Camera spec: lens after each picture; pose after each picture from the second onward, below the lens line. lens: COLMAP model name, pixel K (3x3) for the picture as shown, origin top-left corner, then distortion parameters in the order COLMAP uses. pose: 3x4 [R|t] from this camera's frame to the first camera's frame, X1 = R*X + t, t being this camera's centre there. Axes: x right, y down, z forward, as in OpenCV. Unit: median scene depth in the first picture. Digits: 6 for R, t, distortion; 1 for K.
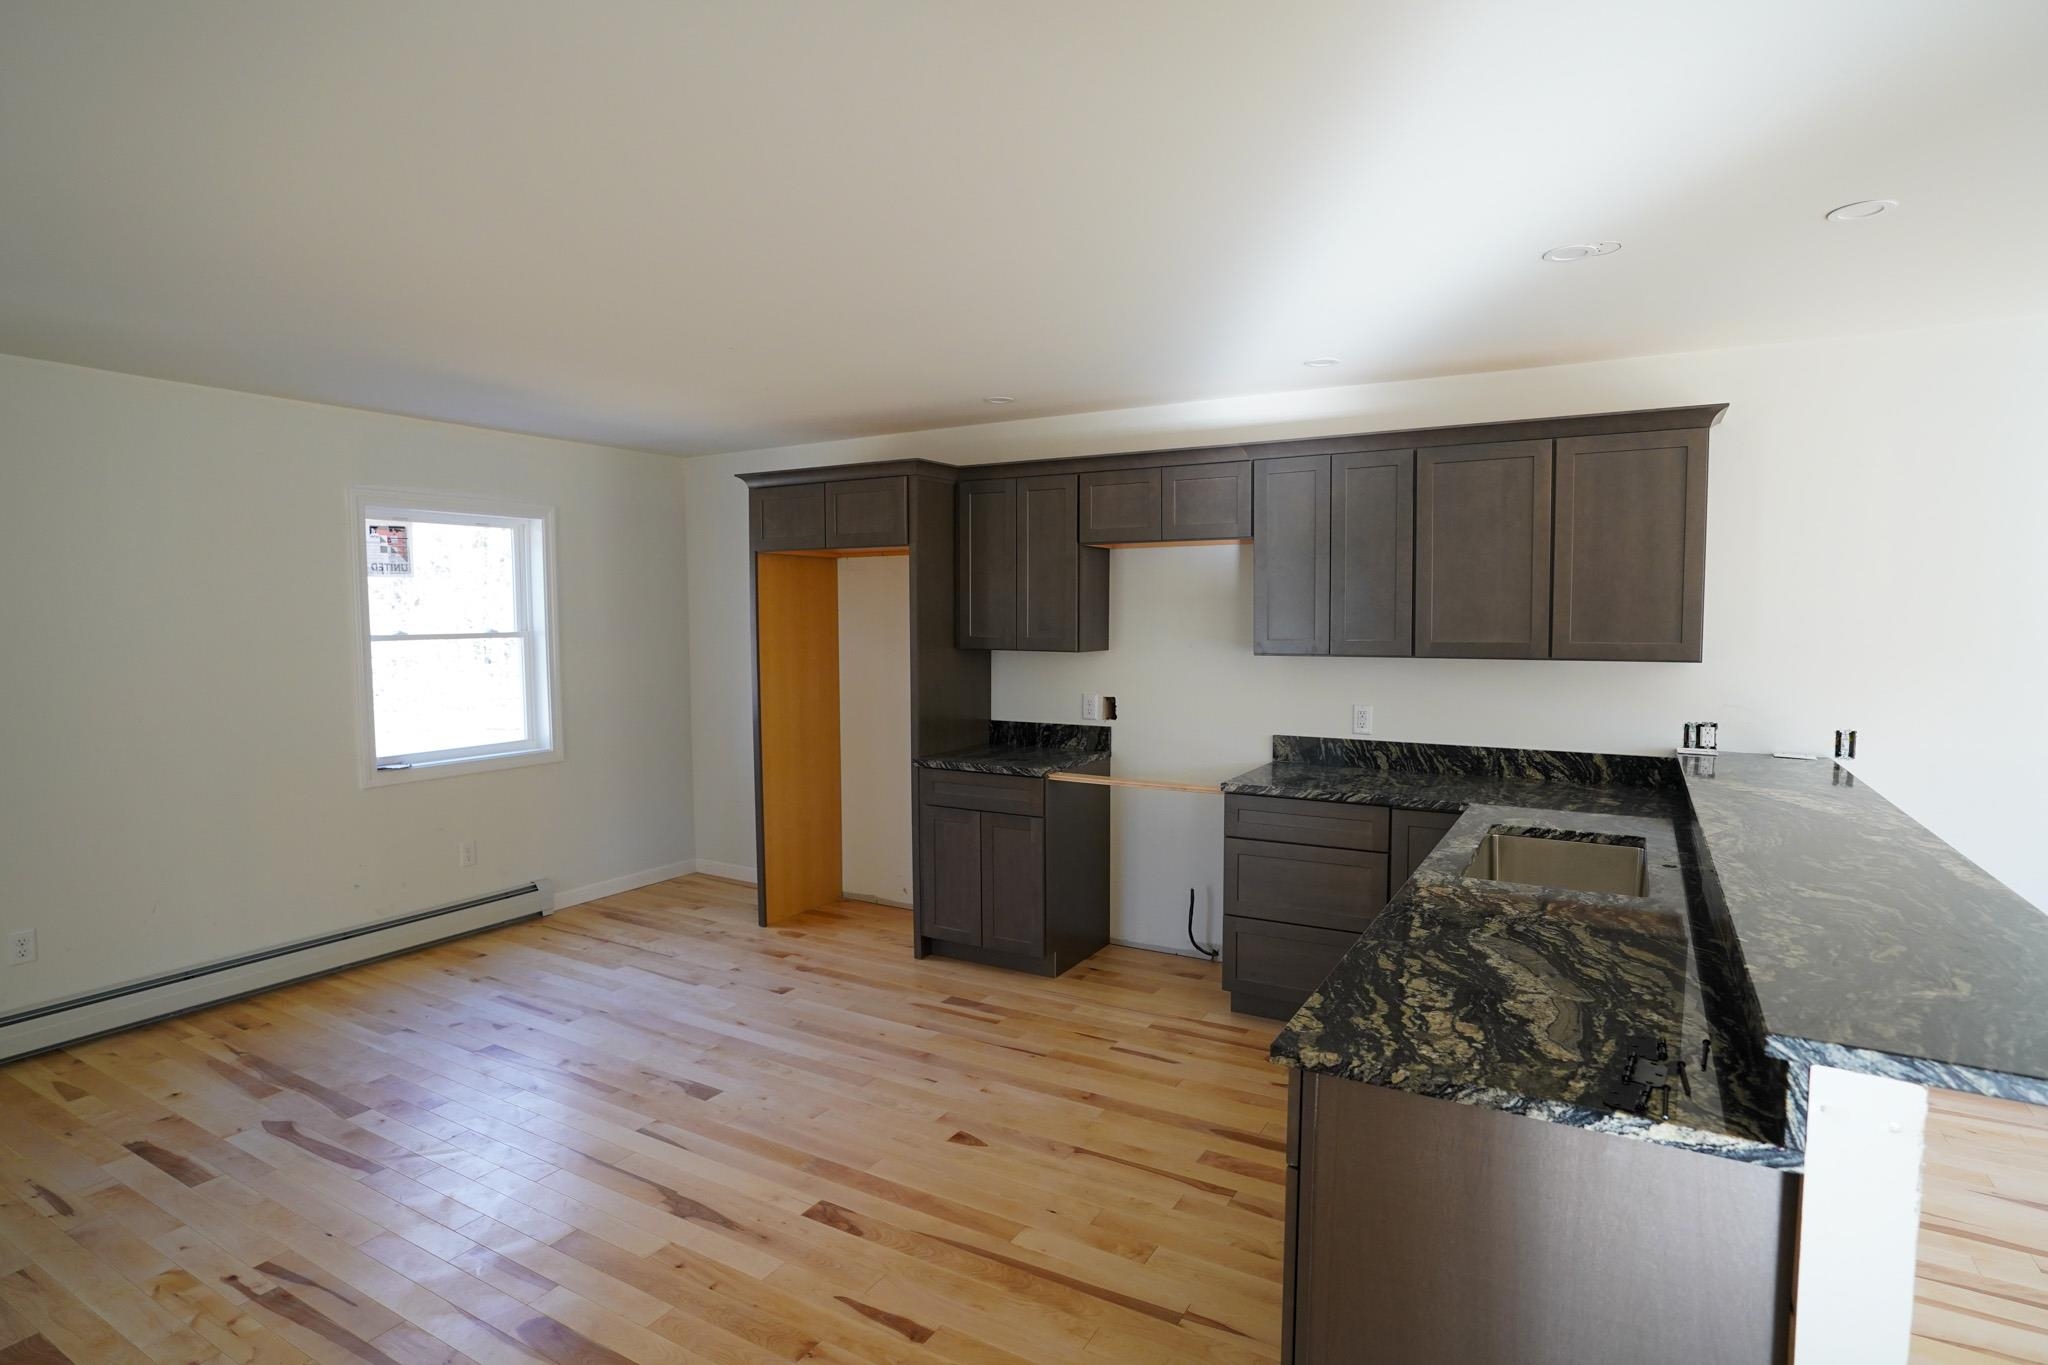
lens RADIAL K [[1054.7, 0, 1045.7], [0, 1054.7, 685.3], [0, 0, 1]] dist [-0.034700, 0.001693]
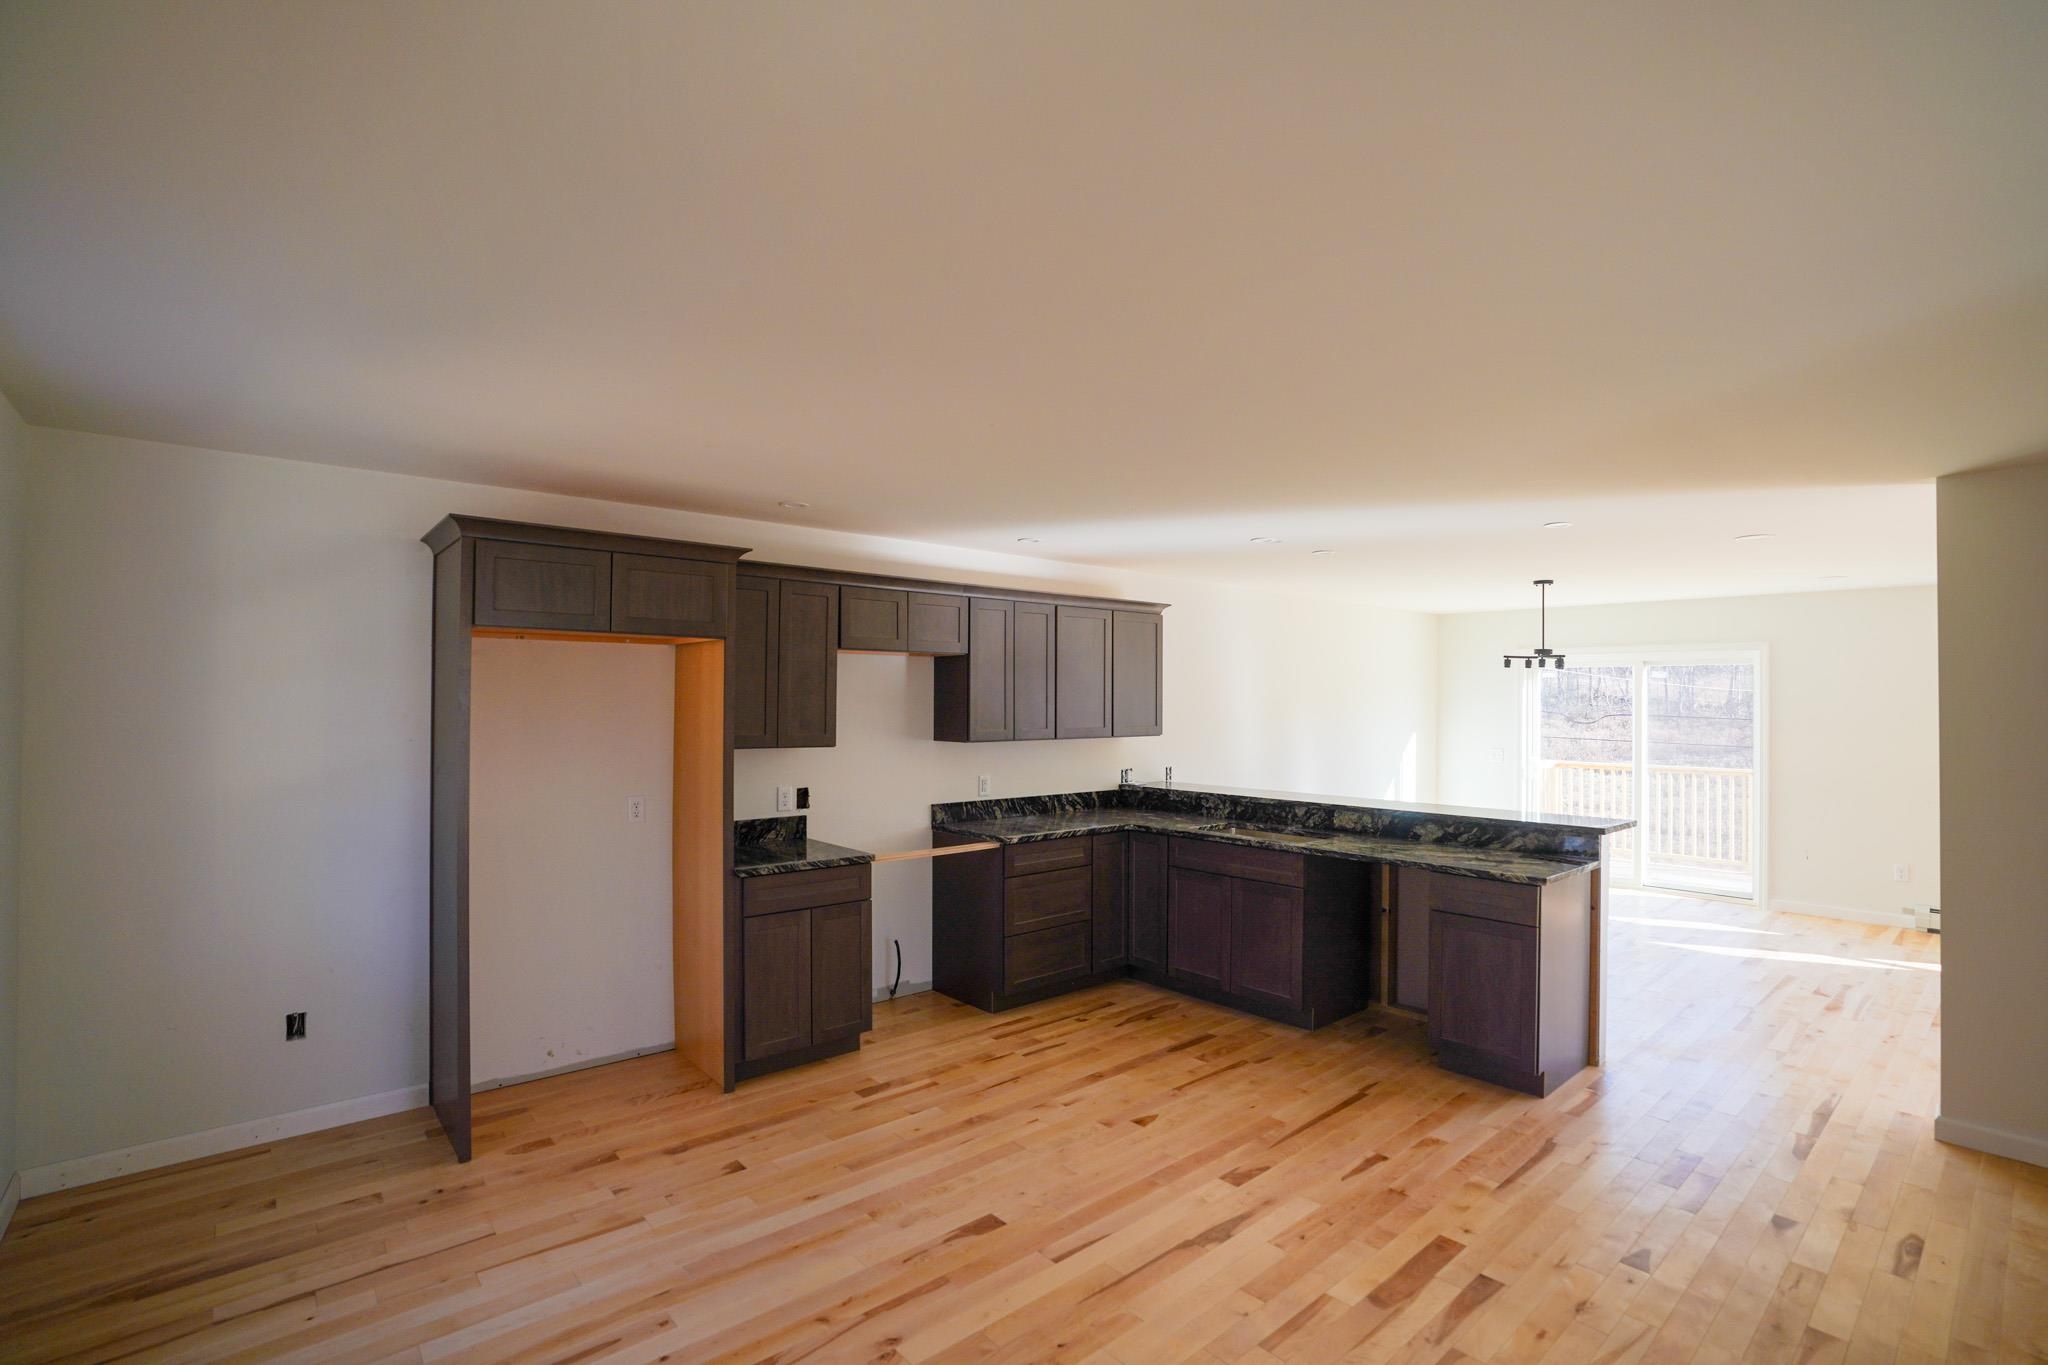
lens RADIAL K [[952.6, 0, 1028.5], [0, 952.6, 692.3], [0, 0, 1]] dist [-0.059140, 0.023656]
pose [[0.324399, 0.010081, 0.945867, -0.897056], [0.054733, 0.998068, -0.029409, -0.051847], [-0.944336, 0.061310, 0.323220, 0.526914]]
